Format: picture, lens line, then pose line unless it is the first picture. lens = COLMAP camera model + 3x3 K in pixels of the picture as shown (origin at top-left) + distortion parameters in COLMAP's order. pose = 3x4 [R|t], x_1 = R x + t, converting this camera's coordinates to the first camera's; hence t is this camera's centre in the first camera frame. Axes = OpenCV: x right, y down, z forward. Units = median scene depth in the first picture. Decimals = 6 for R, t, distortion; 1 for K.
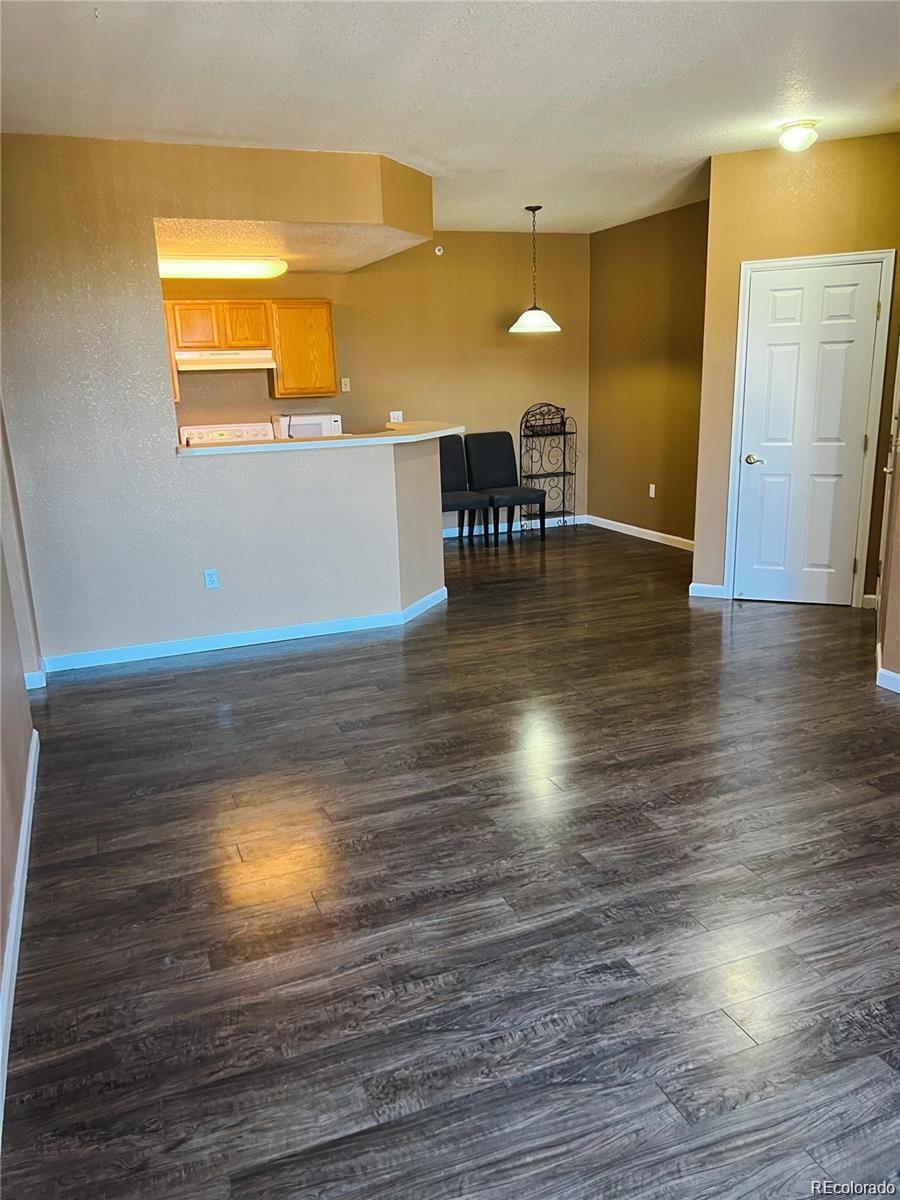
lens RADIAL K [[890.9, 0, 450.0], [0, 890.9, 600.0], [0, 0, 1]] dist [0.002409, -0.003135]
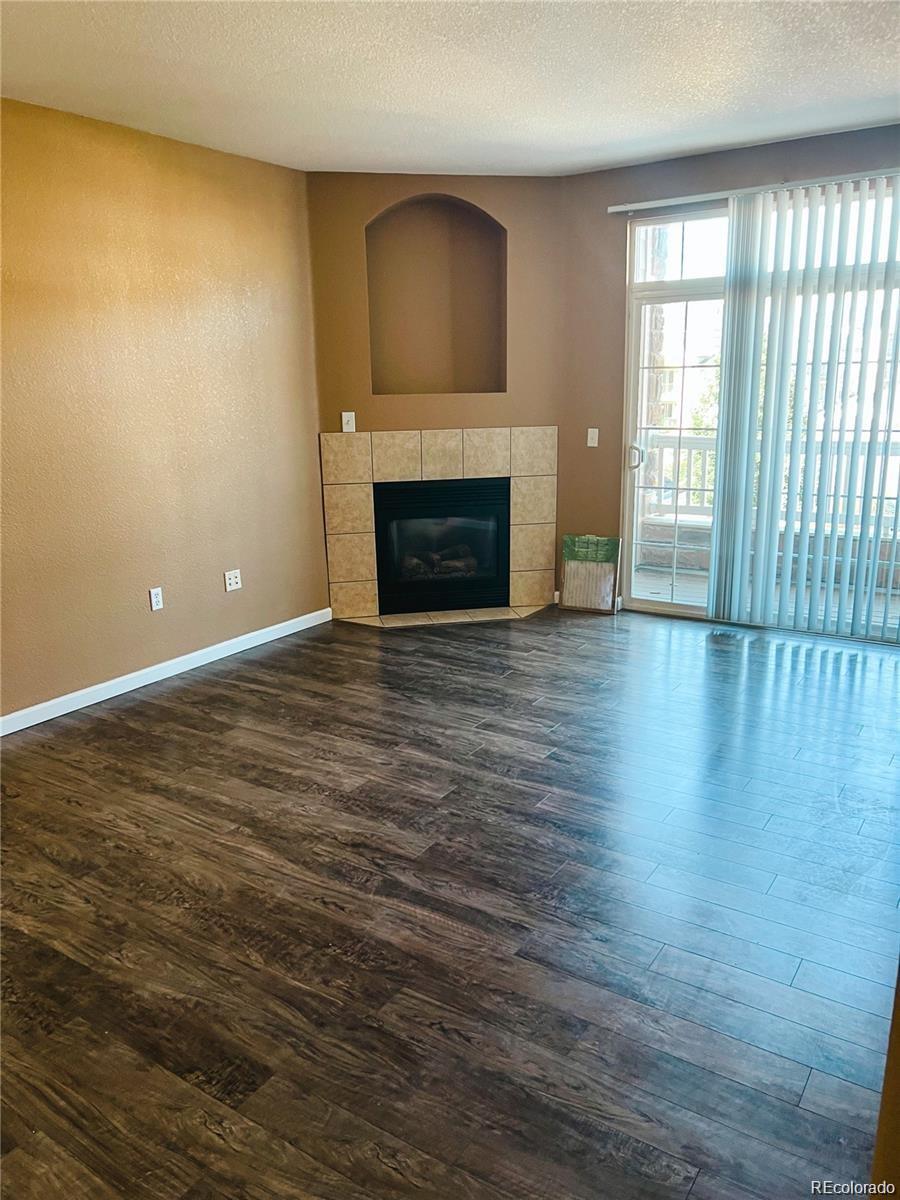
lens RADIAL K [[890.9, 0, 450.0], [0, 890.9, 600.0], [0, 0, 1]] dist [0.002409, -0.003135]
pose [[-0.572489, -0.151238, 0.805843, -0.624060], [0.245250, 0.906256, 0.344314, -0.283601], [-0.782374, 0.394749, -0.481731, 1.205123]]
